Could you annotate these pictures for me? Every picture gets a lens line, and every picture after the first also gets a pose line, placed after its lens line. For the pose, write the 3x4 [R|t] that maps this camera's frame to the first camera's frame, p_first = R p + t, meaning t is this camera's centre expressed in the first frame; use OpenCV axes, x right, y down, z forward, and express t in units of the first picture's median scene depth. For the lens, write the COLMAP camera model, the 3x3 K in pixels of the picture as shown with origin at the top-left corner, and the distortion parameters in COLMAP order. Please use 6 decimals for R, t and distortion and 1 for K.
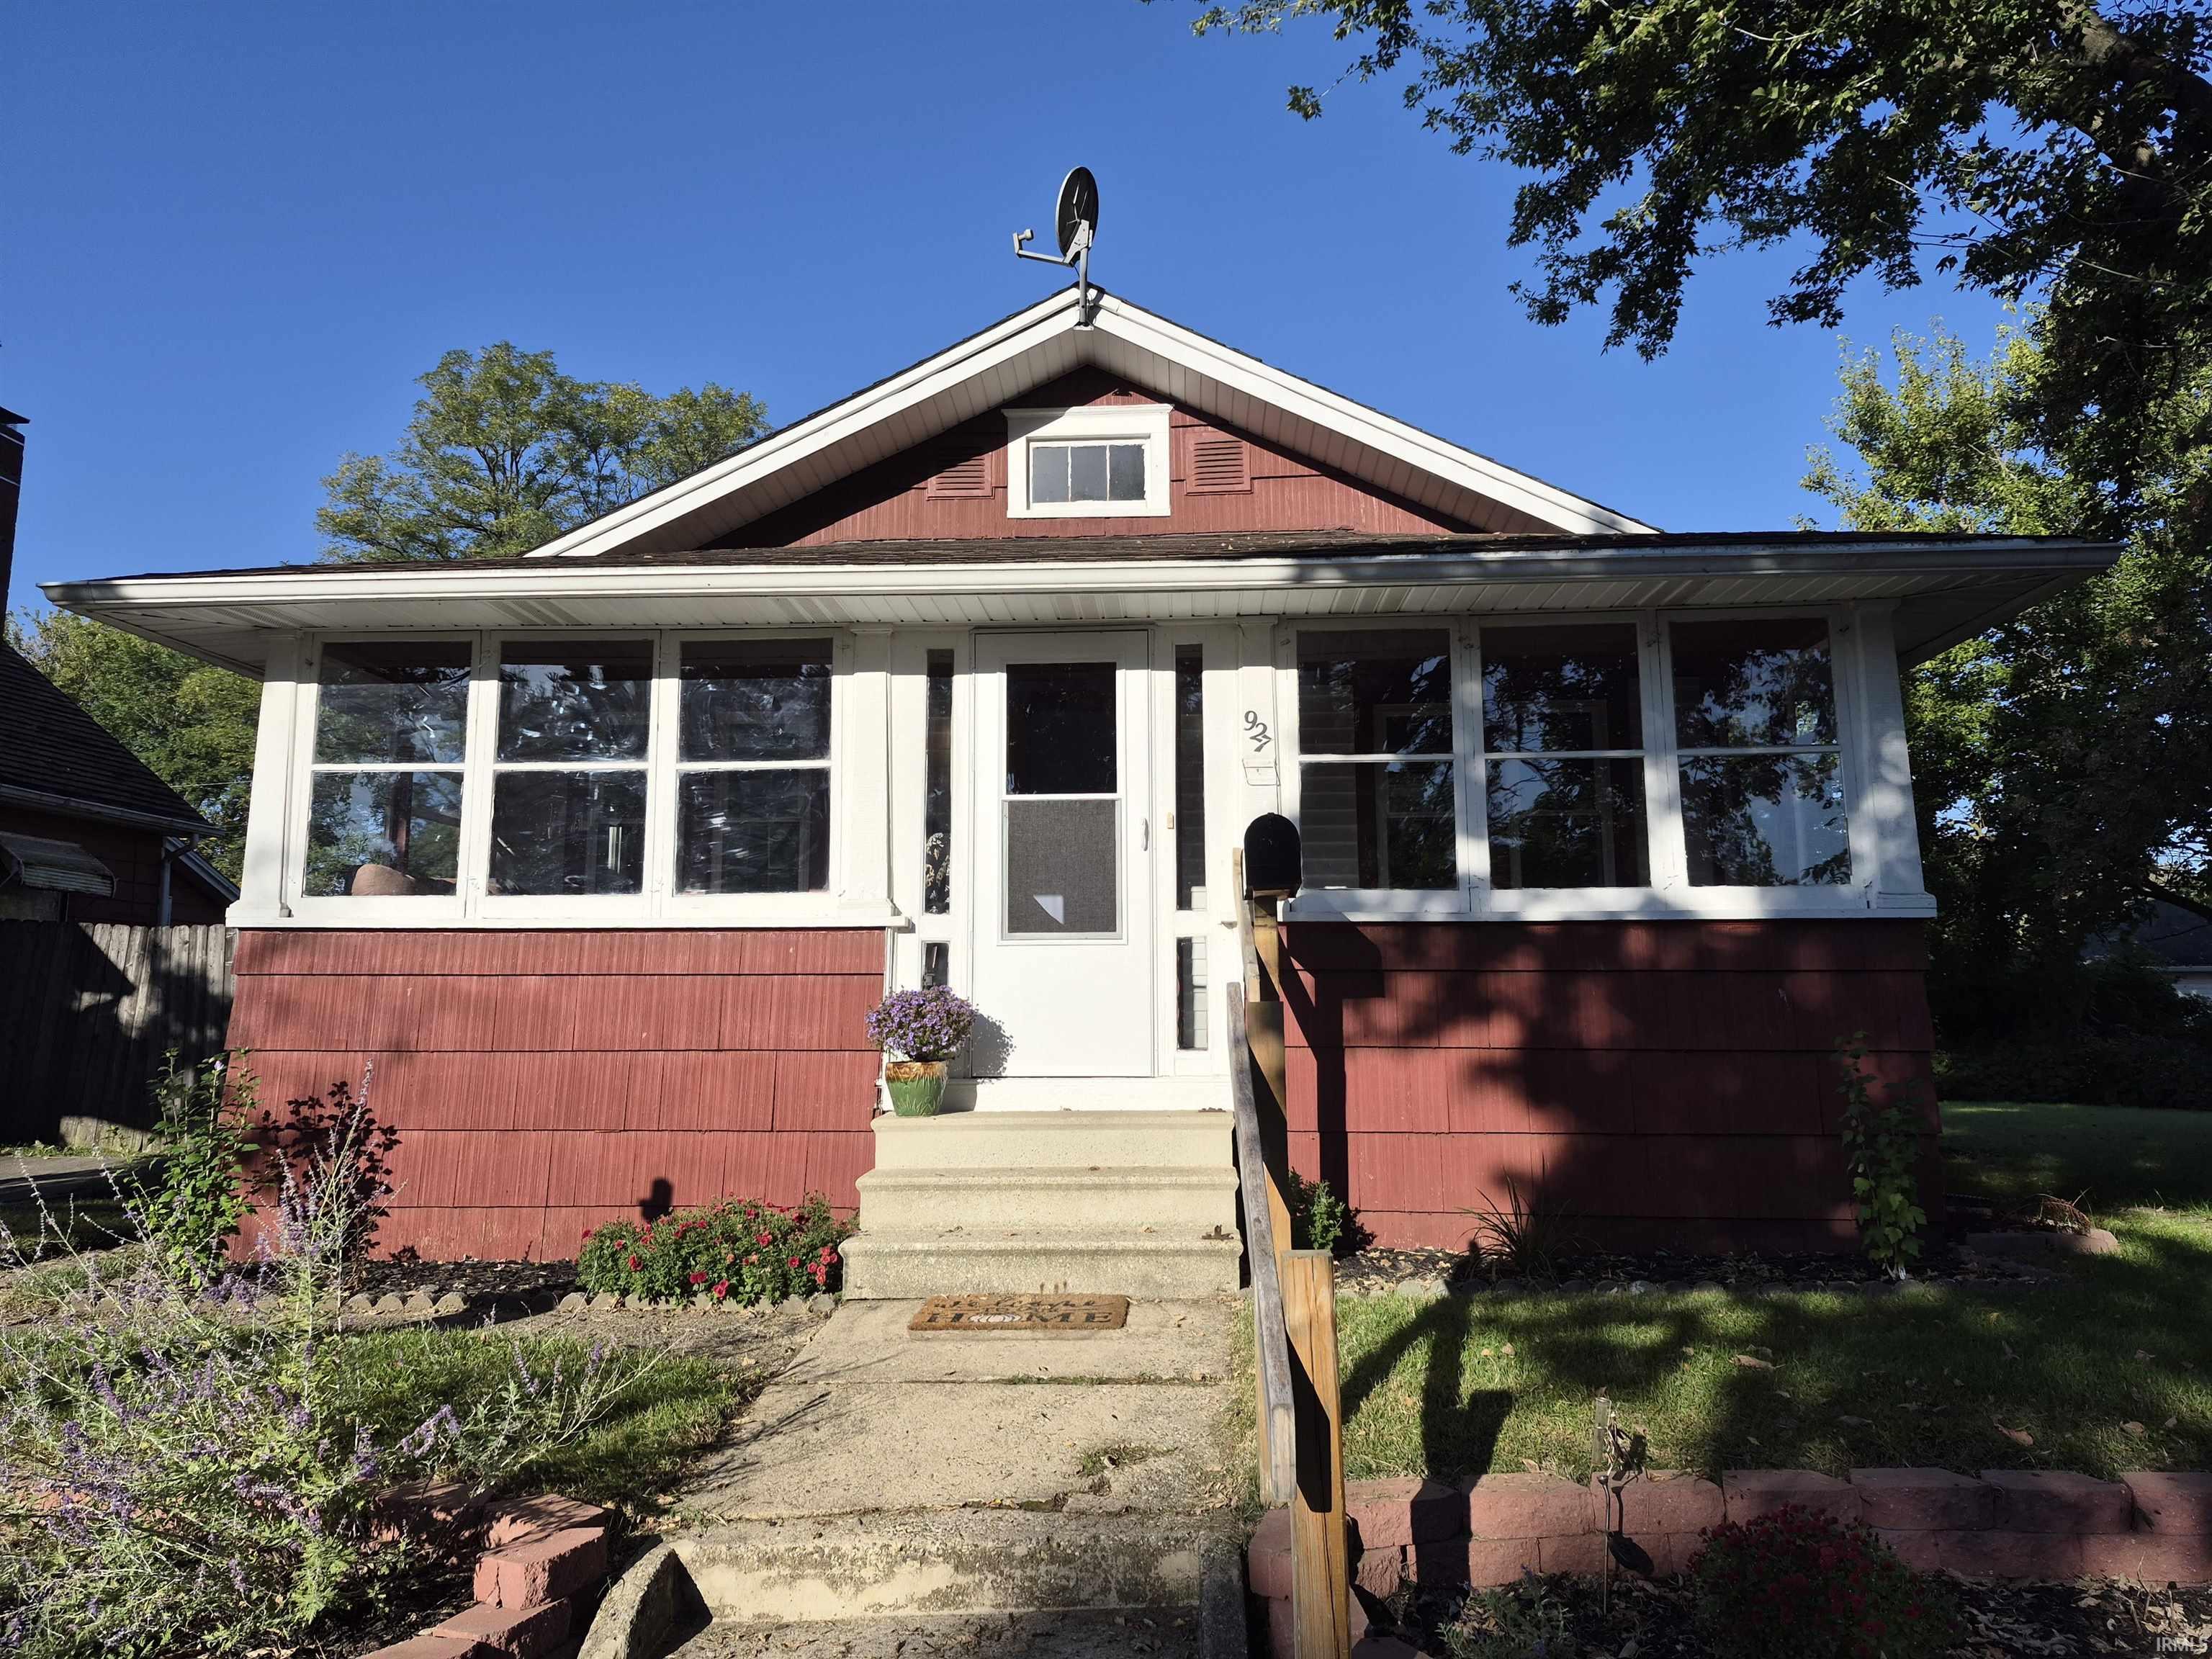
lens RADIAL K [[1490.7, 0, 1106.9], [0, 1490.7, 812.8], [0, 0, 1]] dist [0.018941, -0.001374]
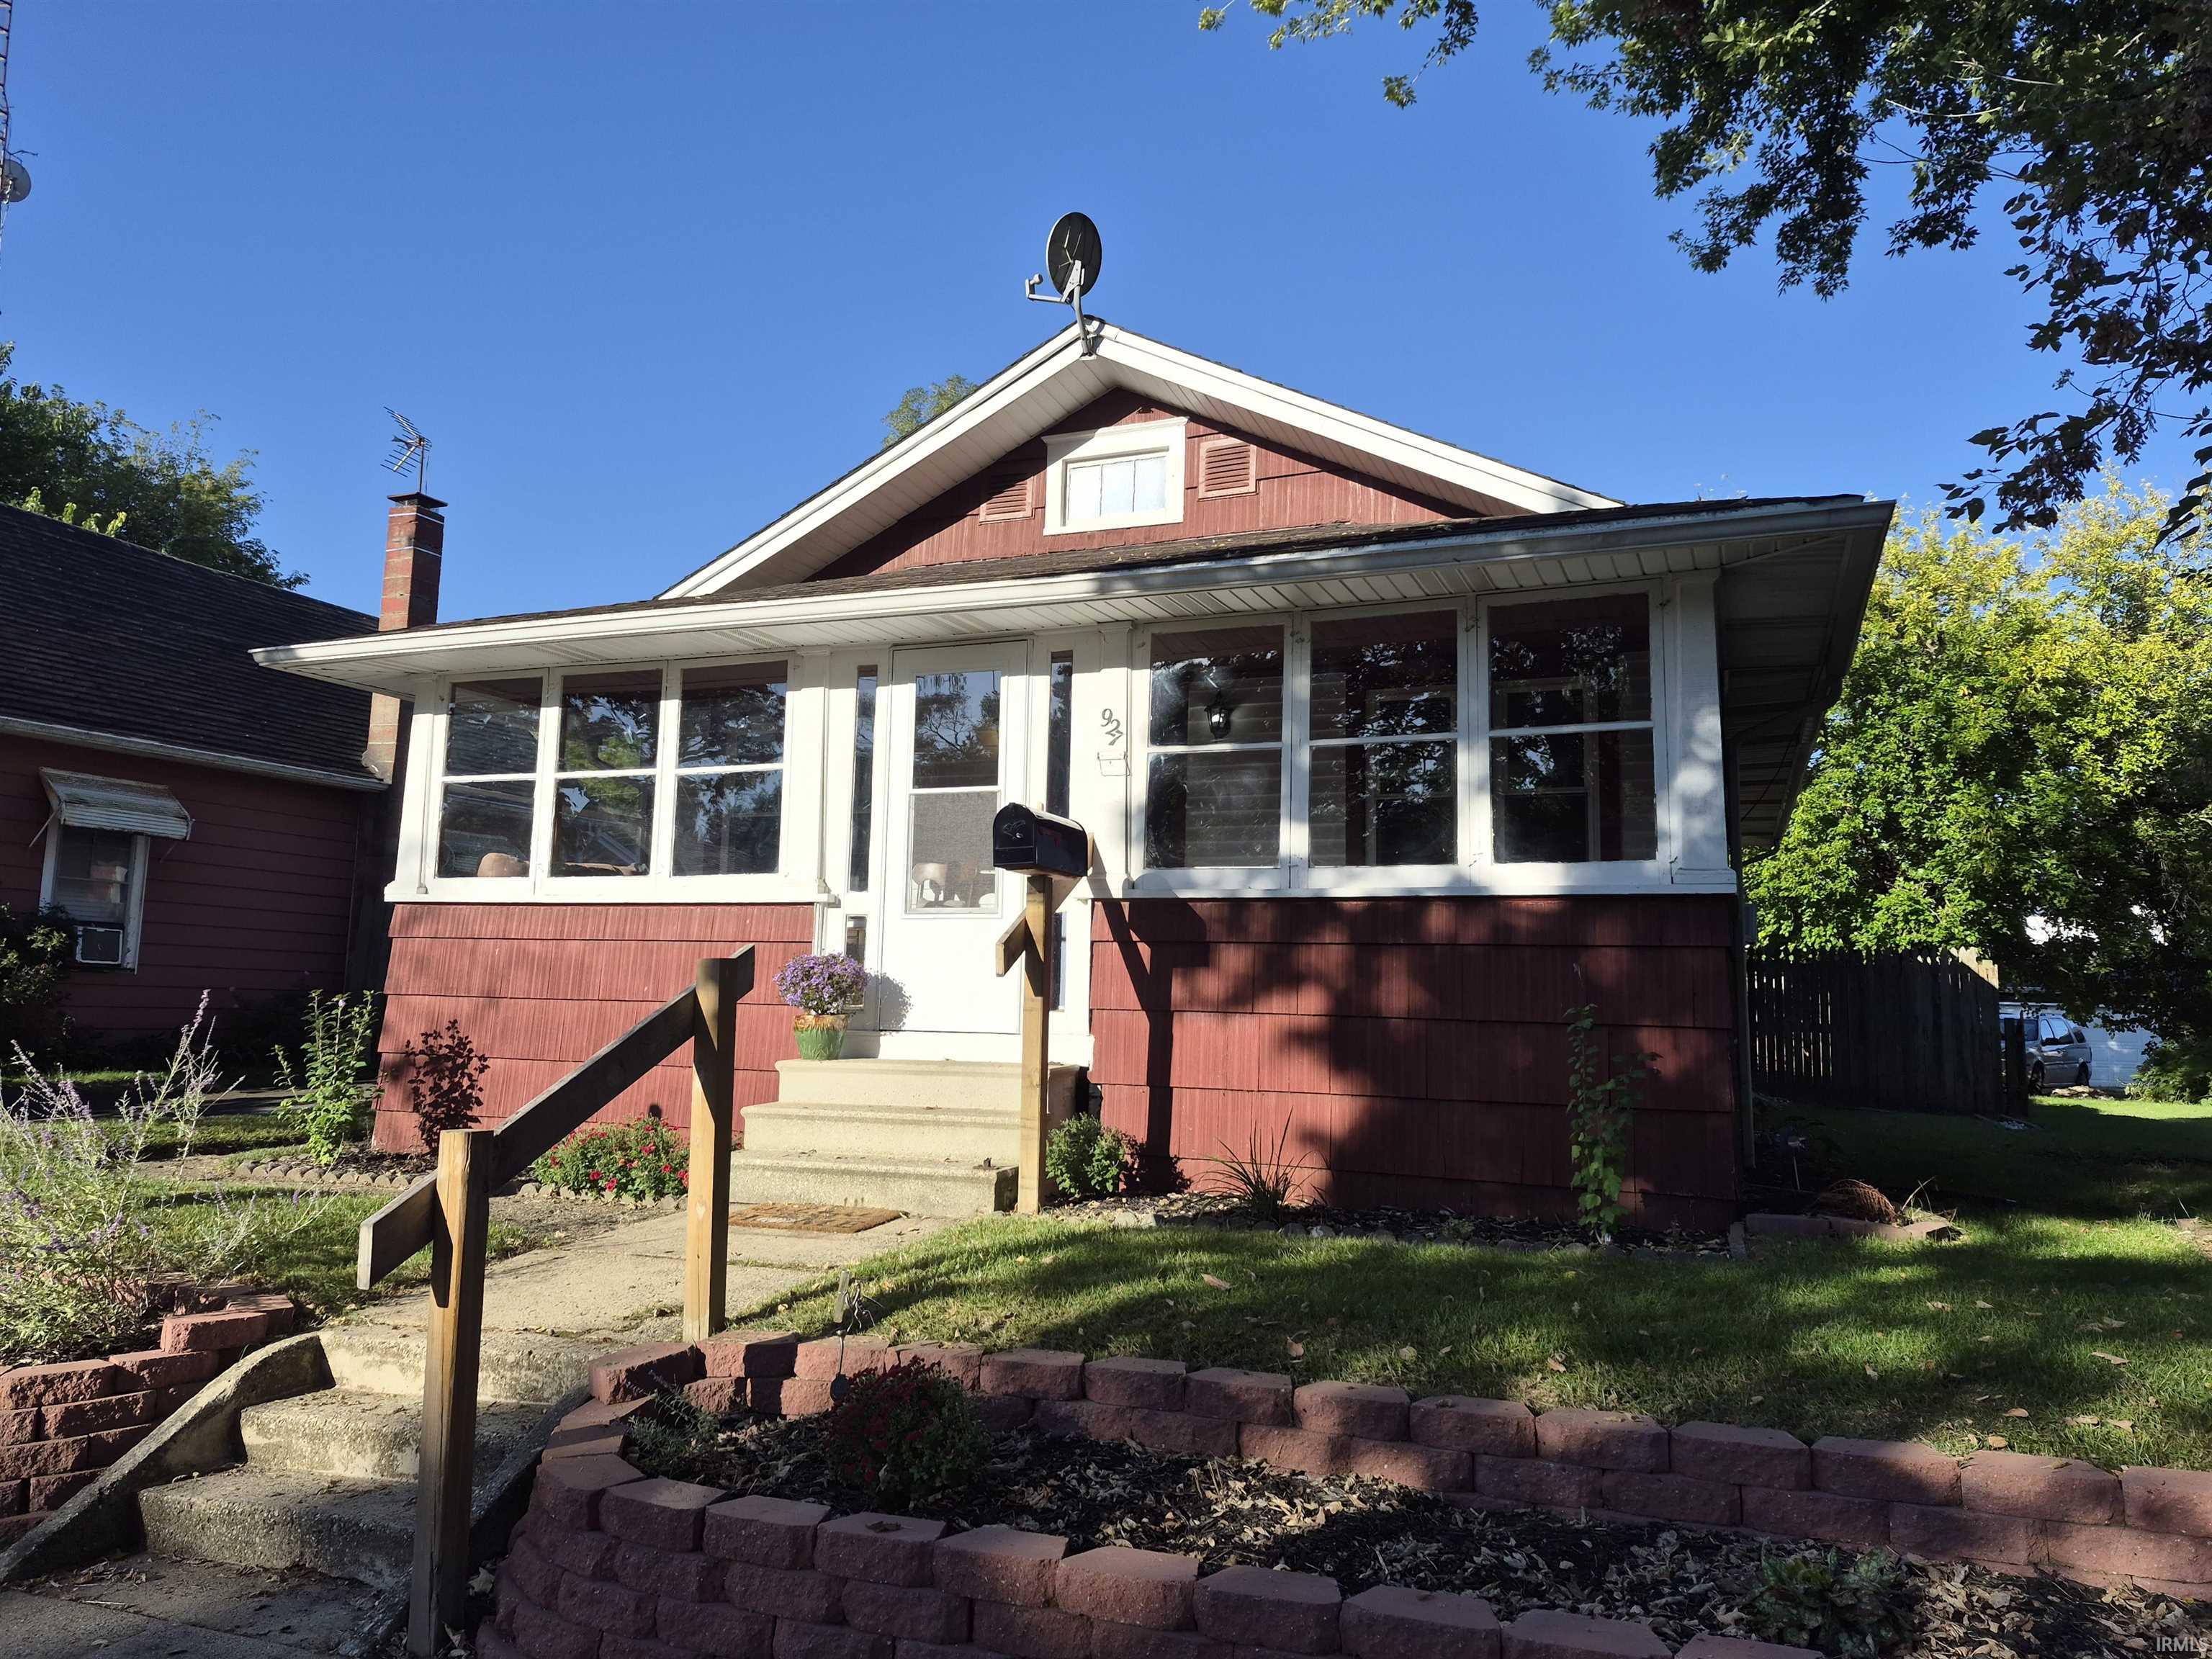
lens RADIAL K [[1477.5, 0, 1106.0], [0, 1477.5, 829.5], [0, 0, 1]] dist [0.016973, -0.001777]
pose [[0.950263, -0.013602, -0.311152, 0.435681], [0.021239, 0.999550, 0.021170, -0.001890], [0.310724, -0.026725, 0.950124, -0.048949]]
